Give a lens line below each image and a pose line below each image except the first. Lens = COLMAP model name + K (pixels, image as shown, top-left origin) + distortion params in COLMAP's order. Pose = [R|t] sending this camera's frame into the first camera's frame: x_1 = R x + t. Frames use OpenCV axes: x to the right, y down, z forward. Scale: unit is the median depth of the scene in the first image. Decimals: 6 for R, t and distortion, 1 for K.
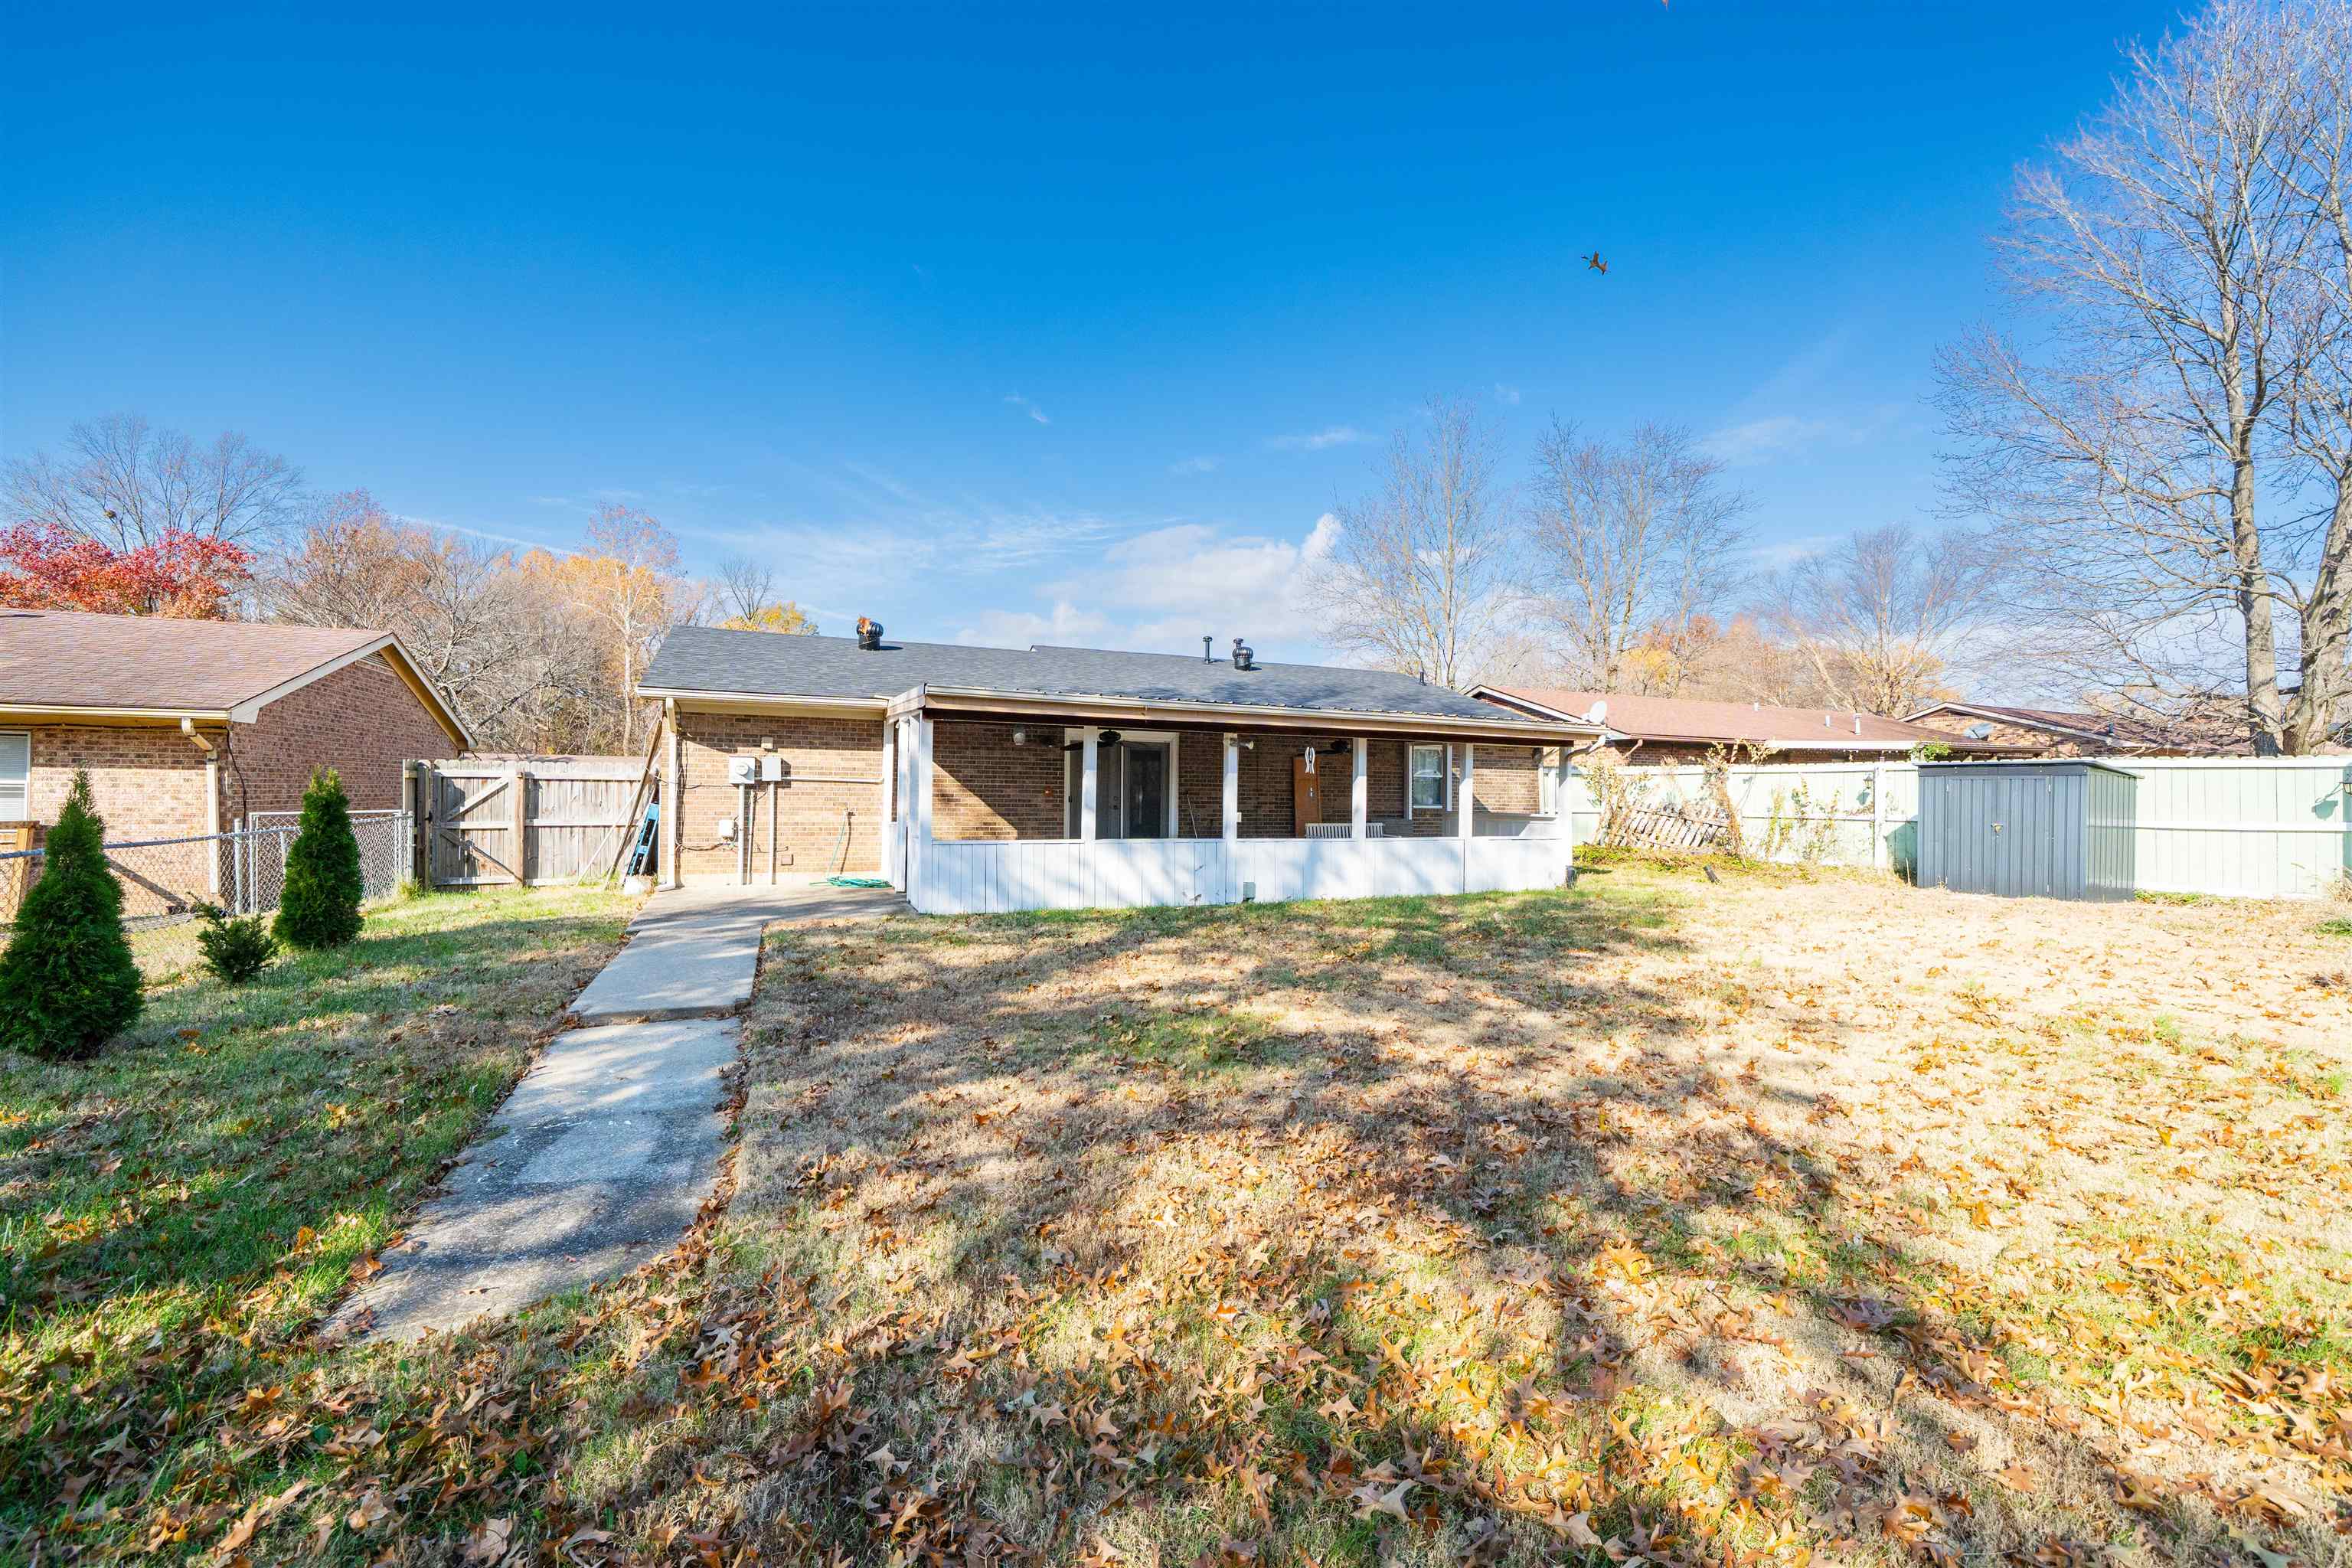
lens RADIAL K [[941.5, 0, 1177.4], [0, 941.5, 792.2], [0, 0, 1]] dist [-0.001341, 0.000221]
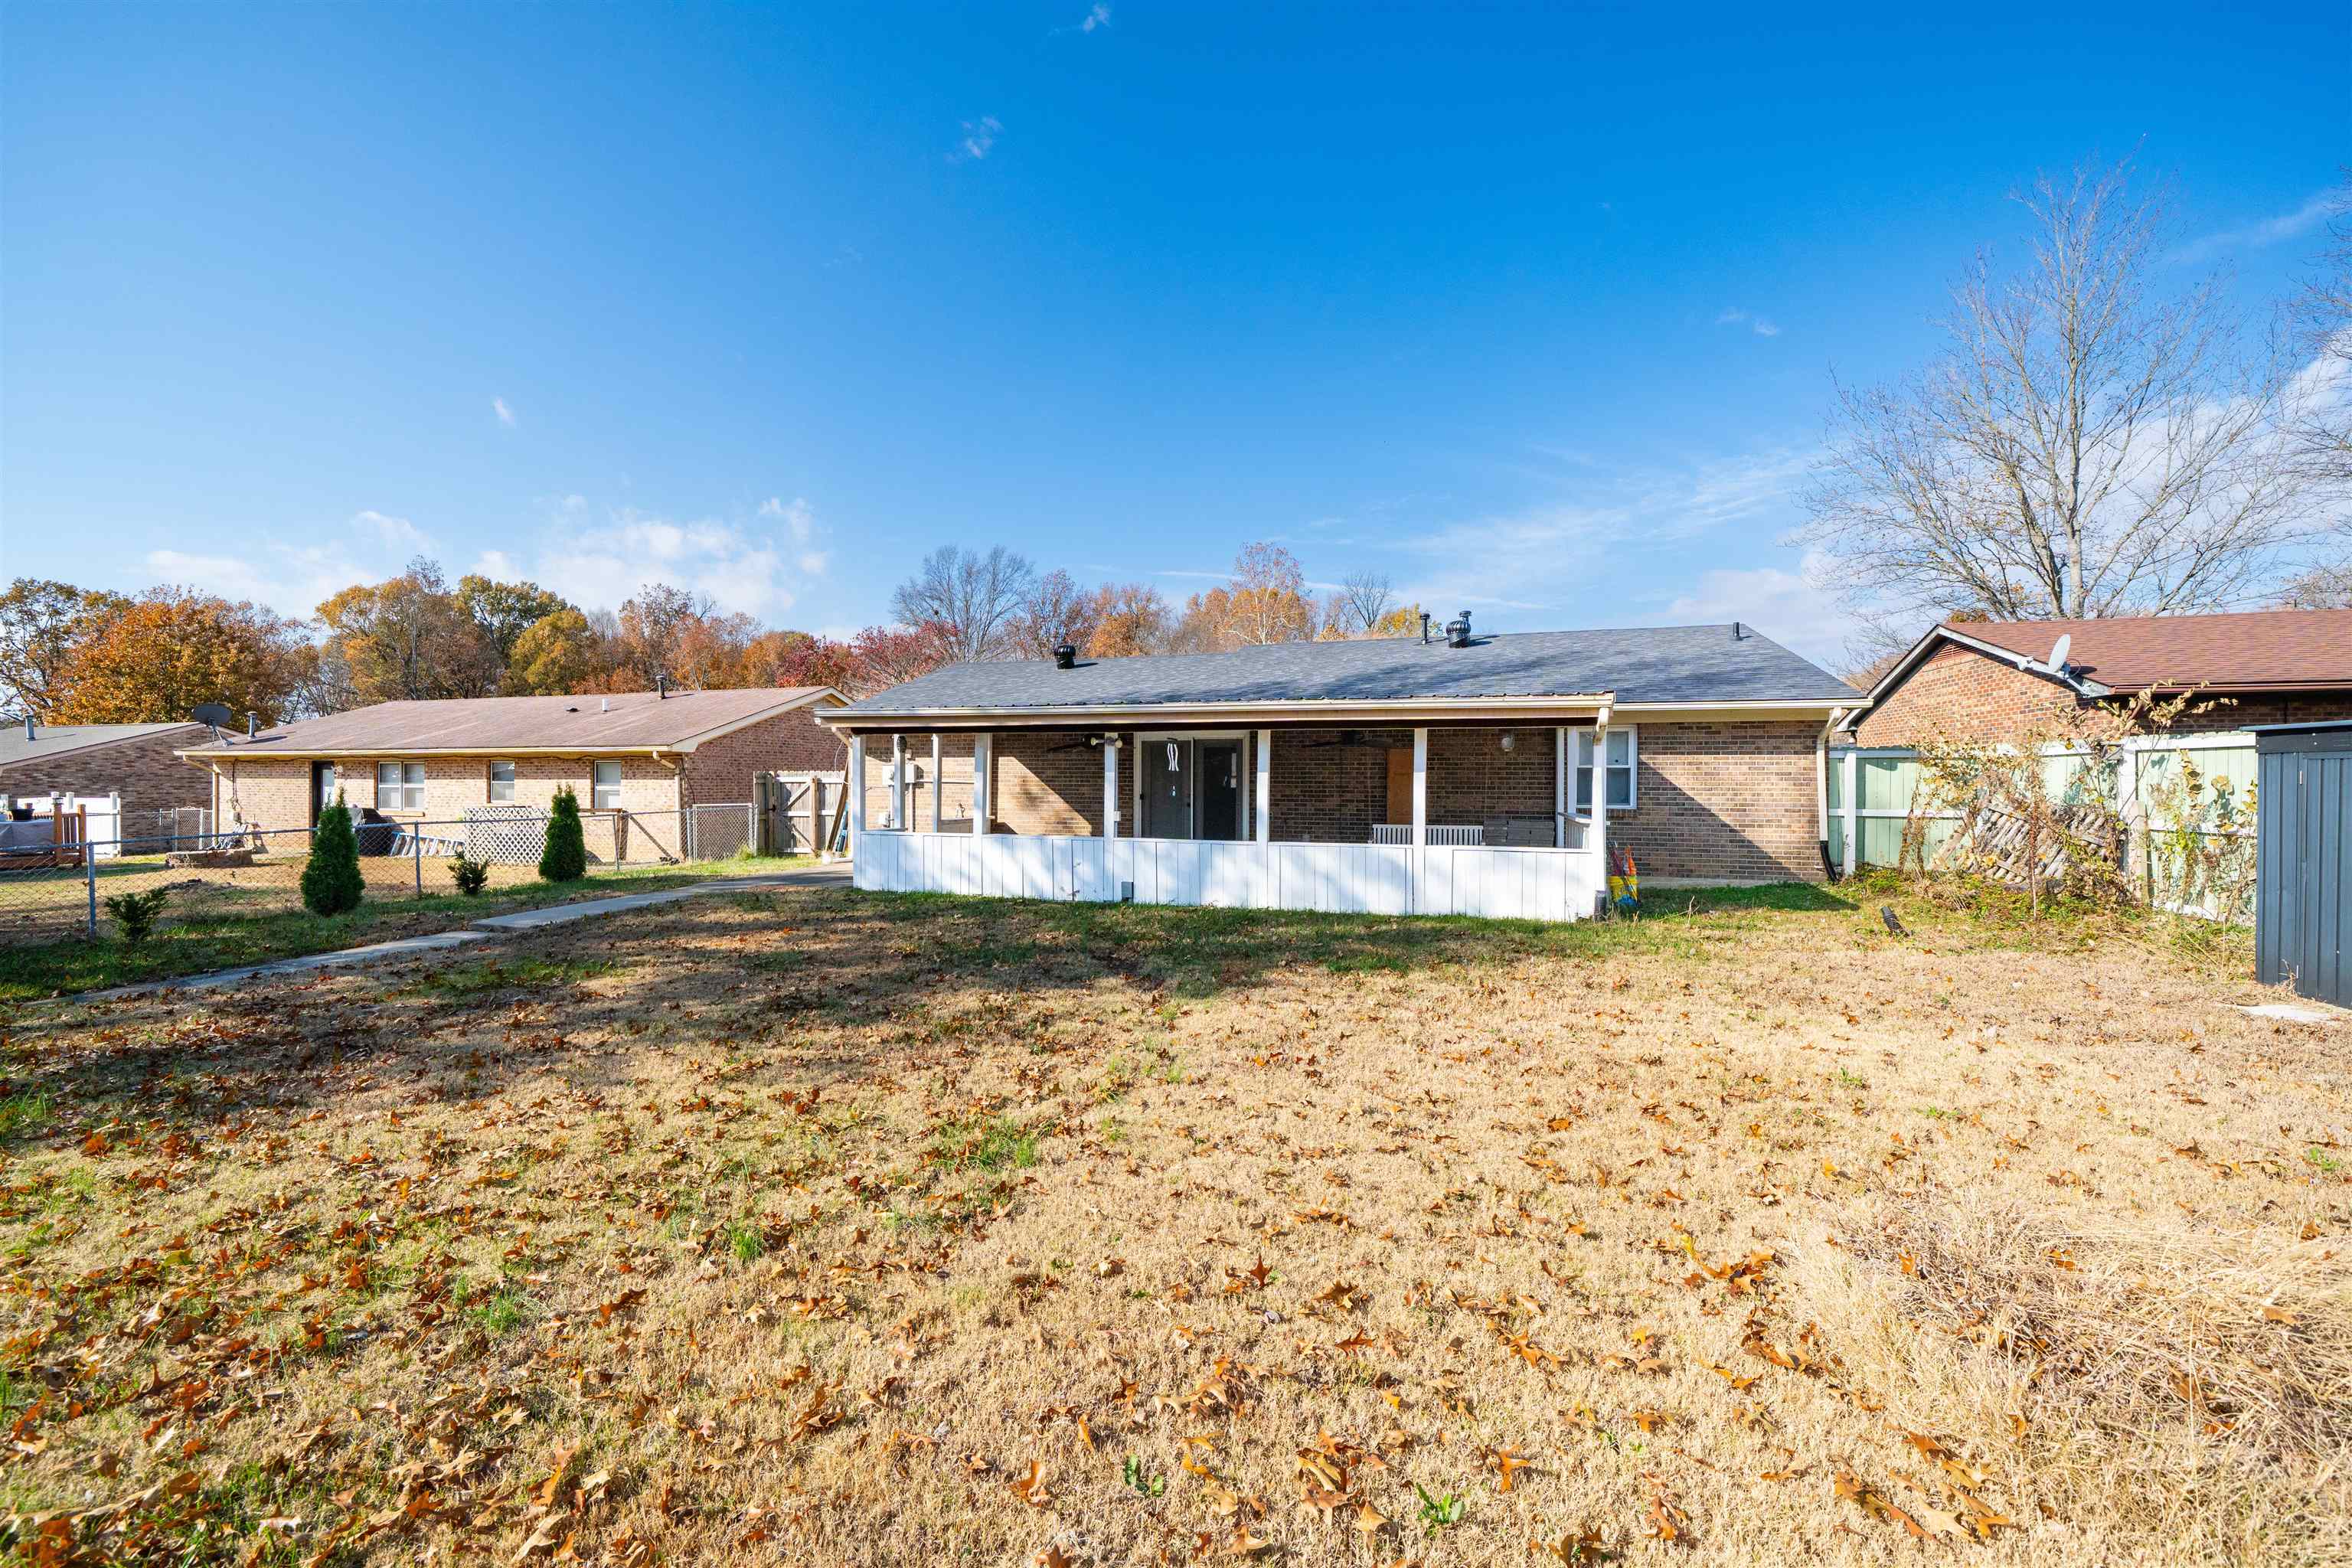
lens RADIAL K [[977.1, 0, 1158.7], [0, 977.1, 795.1], [0, 0, 1]] dist [-0.002038, -0.000419]
pose [[0.729052, 0.000101, -0.684458, 0.739445], [0.004103, 0.999981, 0.004518, 0.000159], [0.684446, -0.006102, 0.729038, 0.247960]]
